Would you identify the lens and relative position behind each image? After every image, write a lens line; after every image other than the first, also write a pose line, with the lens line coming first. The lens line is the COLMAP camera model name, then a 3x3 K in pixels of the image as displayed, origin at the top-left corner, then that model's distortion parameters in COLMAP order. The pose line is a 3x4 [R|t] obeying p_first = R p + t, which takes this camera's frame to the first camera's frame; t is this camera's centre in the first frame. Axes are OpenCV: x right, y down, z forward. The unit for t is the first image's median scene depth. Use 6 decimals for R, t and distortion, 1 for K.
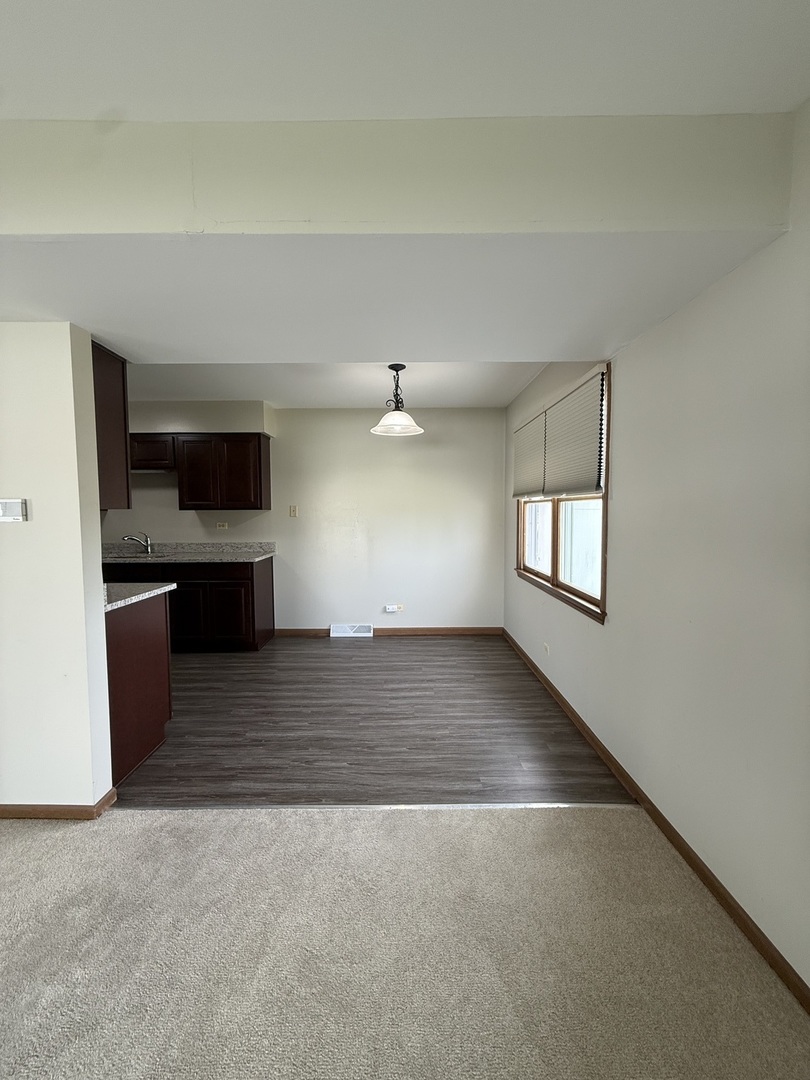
lens RADIAL K [[429.2, 0, 403.7], [0, 429.2, 536.3], [0, 0, 1]] dist [-0.001207, 0.000576]
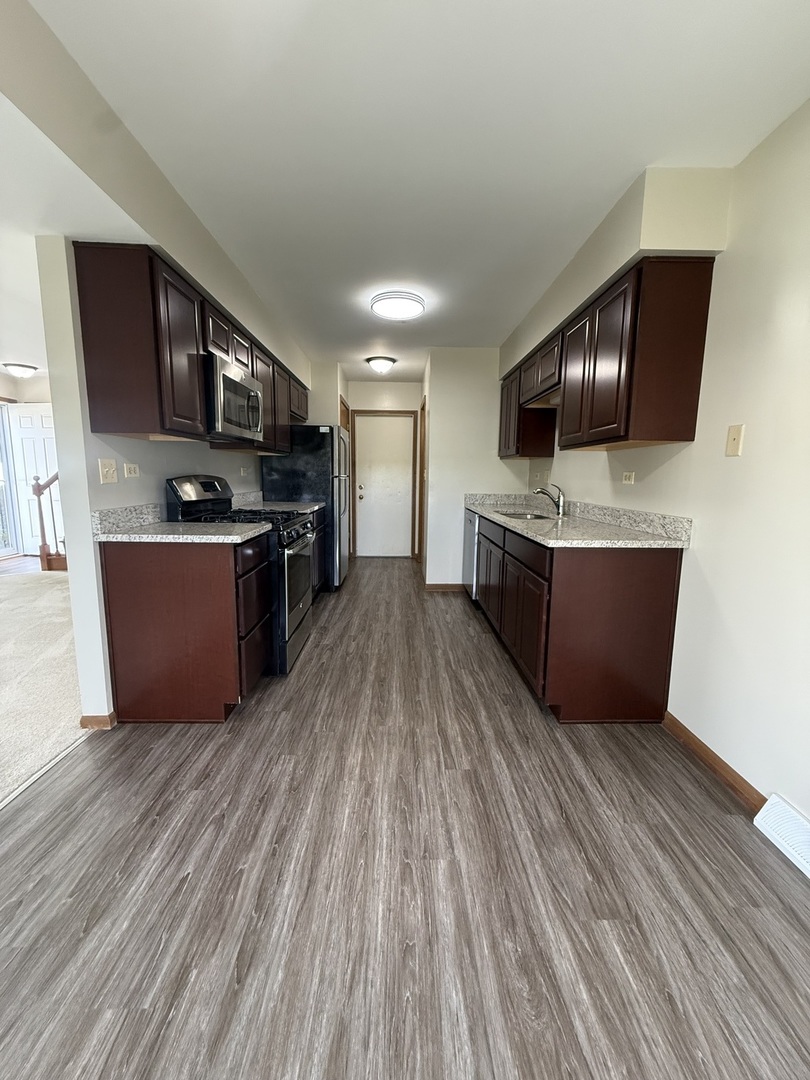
lens RADIAL K [[429.2, 0, 406.5], [0, 429.2, 537.5], [0, 0, 1]] dist [-0.001207, 0.000576]
pose [[0.016714, 0.147365, -0.988941, 0.177152], [-0.071808, 0.986702, 0.145817, -0.014023], [0.997278, 0.068576, 0.027073, 1.105809]]
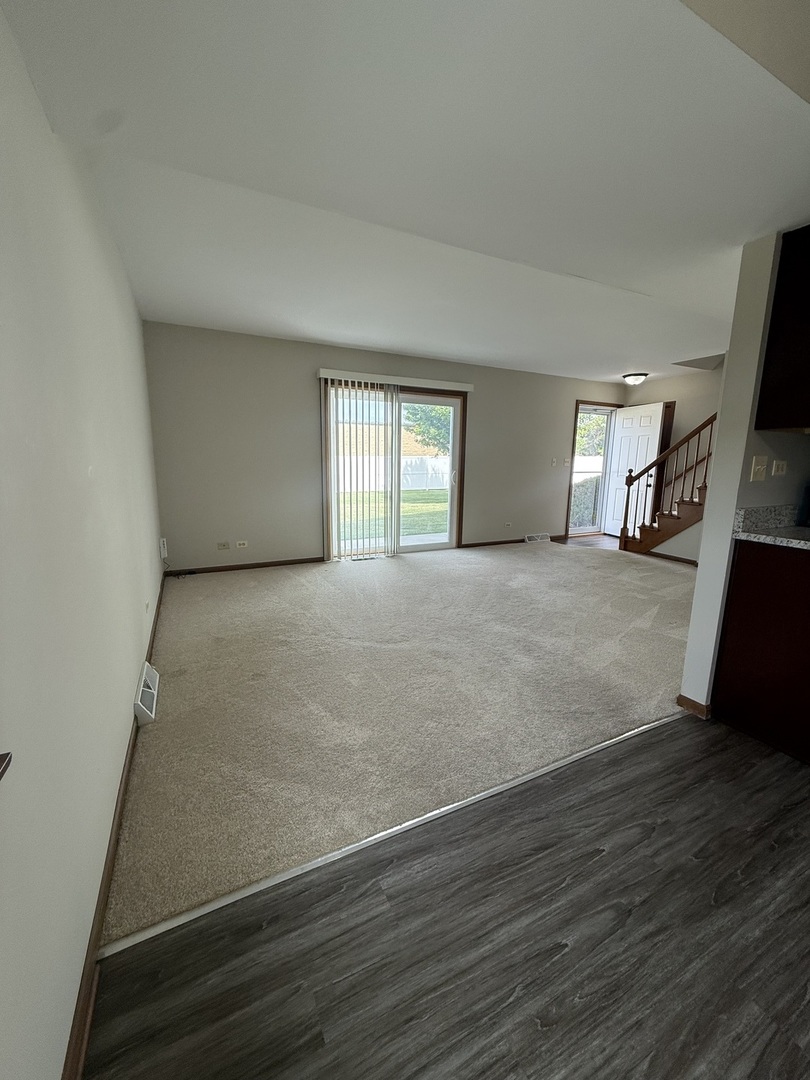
lens RADIAL K [[429.2, 0, 403.3], [0, 429.2, 536.6], [0, 0, 1]] dist [-0.001207, 0.000576]
pose [[-0.896098, 0.071392, -0.438076, 0.267660], [-0.034690, 0.972696, 0.229476, -0.015582], [0.442498, 0.220830, -0.869155, 1.002663]]
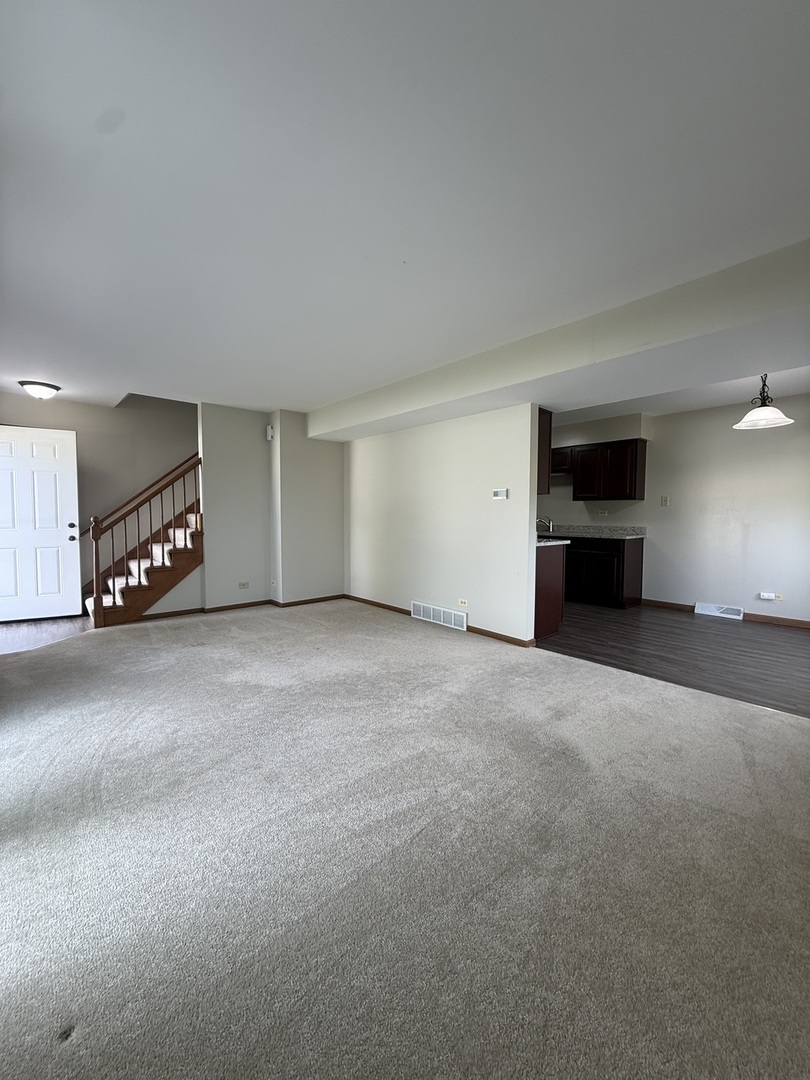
lens RADIAL K [[429.2, 0, 406.8], [0, 429.2, 537.1], [0, 0, 1]] dist [-0.001207, 0.000576]
pose [[0.667638, 0.048026, -0.742935, 0.233020], [-0.051259, 0.998514, 0.018484, 0.085592], [0.742719, 0.025741, 0.669108, -0.484238]]
